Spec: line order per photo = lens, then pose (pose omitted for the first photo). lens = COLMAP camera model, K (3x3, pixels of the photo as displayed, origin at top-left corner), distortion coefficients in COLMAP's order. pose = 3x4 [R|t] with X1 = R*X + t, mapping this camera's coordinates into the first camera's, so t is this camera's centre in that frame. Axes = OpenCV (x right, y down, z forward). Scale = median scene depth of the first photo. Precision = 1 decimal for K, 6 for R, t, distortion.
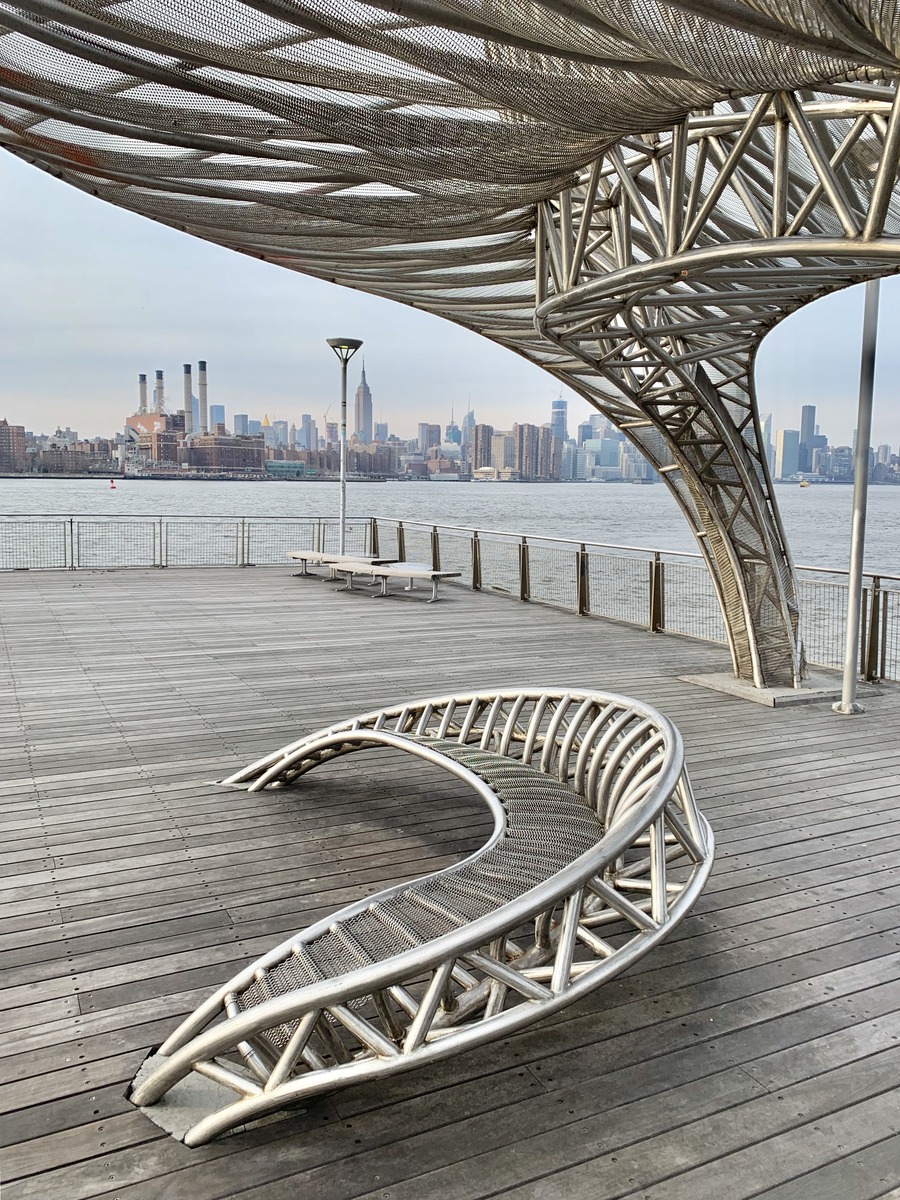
lens RADIAL K [[938.4, 0, 458.7], [0, 938.4, 552.7], [0, 0, 1]] dist [0.067227, -0.058890]
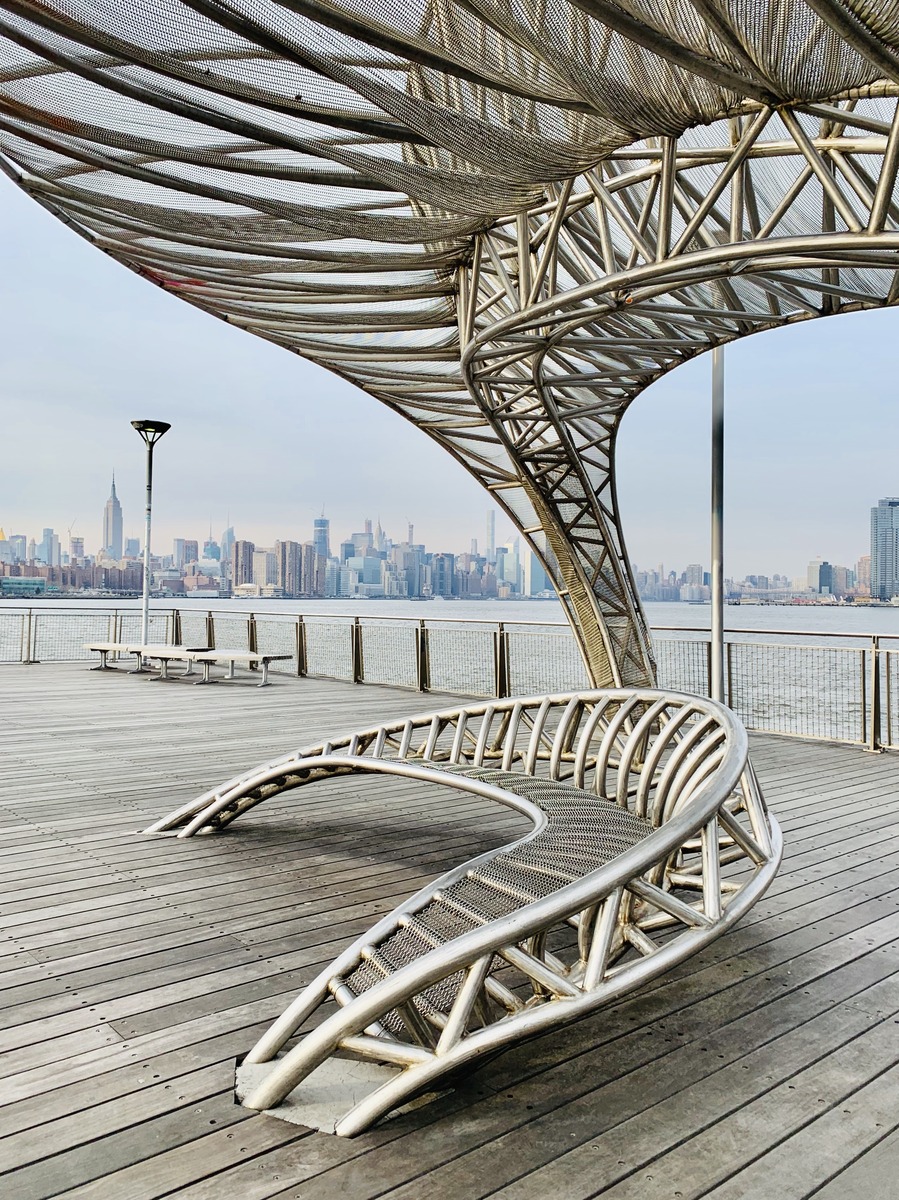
lens RADIAL K [[938.4, 0, 453.2], [0, 938.4, 567.7], [0, 0, 1]] dist [0.067227, -0.058890]
pose [[0.968329, 0.003978, 0.249647, -0.178236], [0.024050, 0.993738, -0.109120, 0.093926], [-0.248518, 0.111668, 0.962169, 0.046062]]
